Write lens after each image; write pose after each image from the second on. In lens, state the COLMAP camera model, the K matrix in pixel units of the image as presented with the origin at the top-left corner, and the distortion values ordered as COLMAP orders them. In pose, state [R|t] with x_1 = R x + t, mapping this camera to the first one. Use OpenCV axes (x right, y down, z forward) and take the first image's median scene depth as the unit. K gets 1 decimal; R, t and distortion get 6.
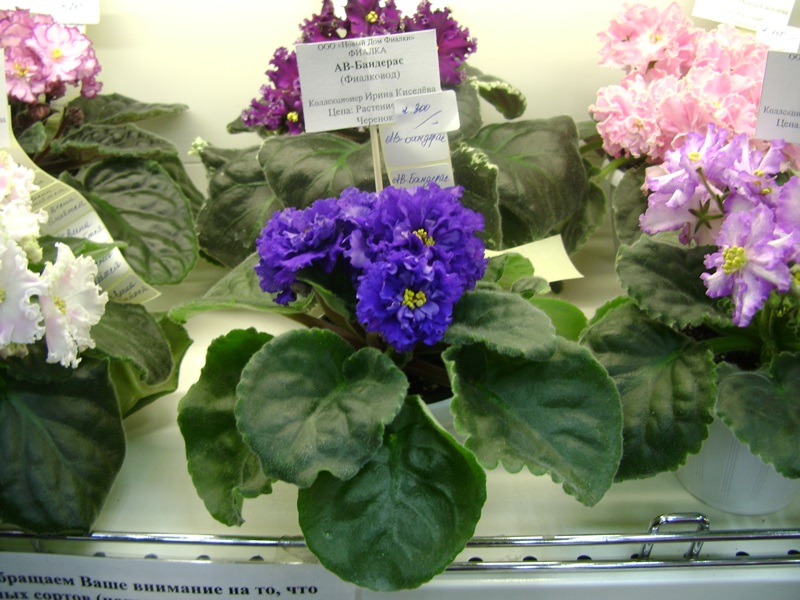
lens RADIAL K [[907.6, 0, 400.0], [0, 907.6, 300.0], [0, 0, 1]] dist [-0.244513, 0.247610]
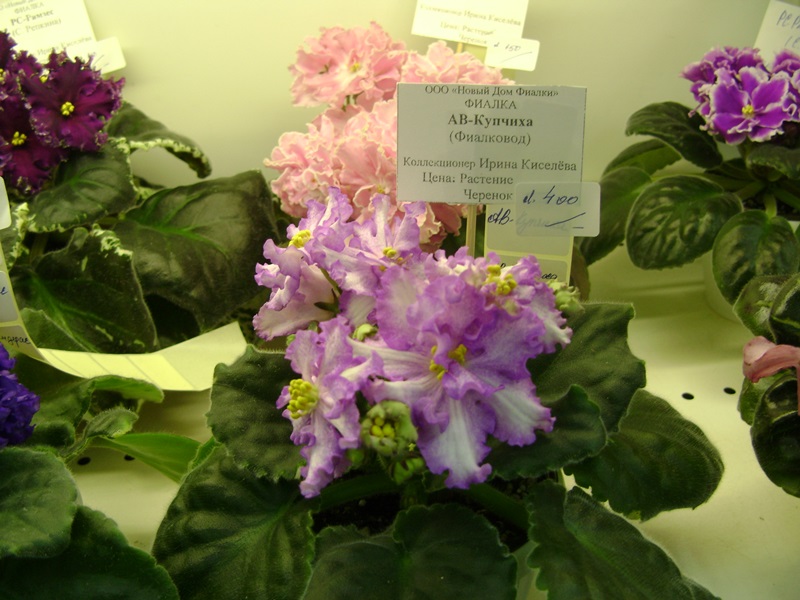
lens RADIAL K [[907.6, 0, 400.0], [0, 907.6, 300.0], [0, 0, 1]] dist [-0.244513, 0.247610]
pose [[0.991629, -0.085131, 0.097082, 0.249564], [0.087187, 0.996045, -0.017132, -0.066141], [-0.095240, 0.025453, 0.995129, 0.175203]]
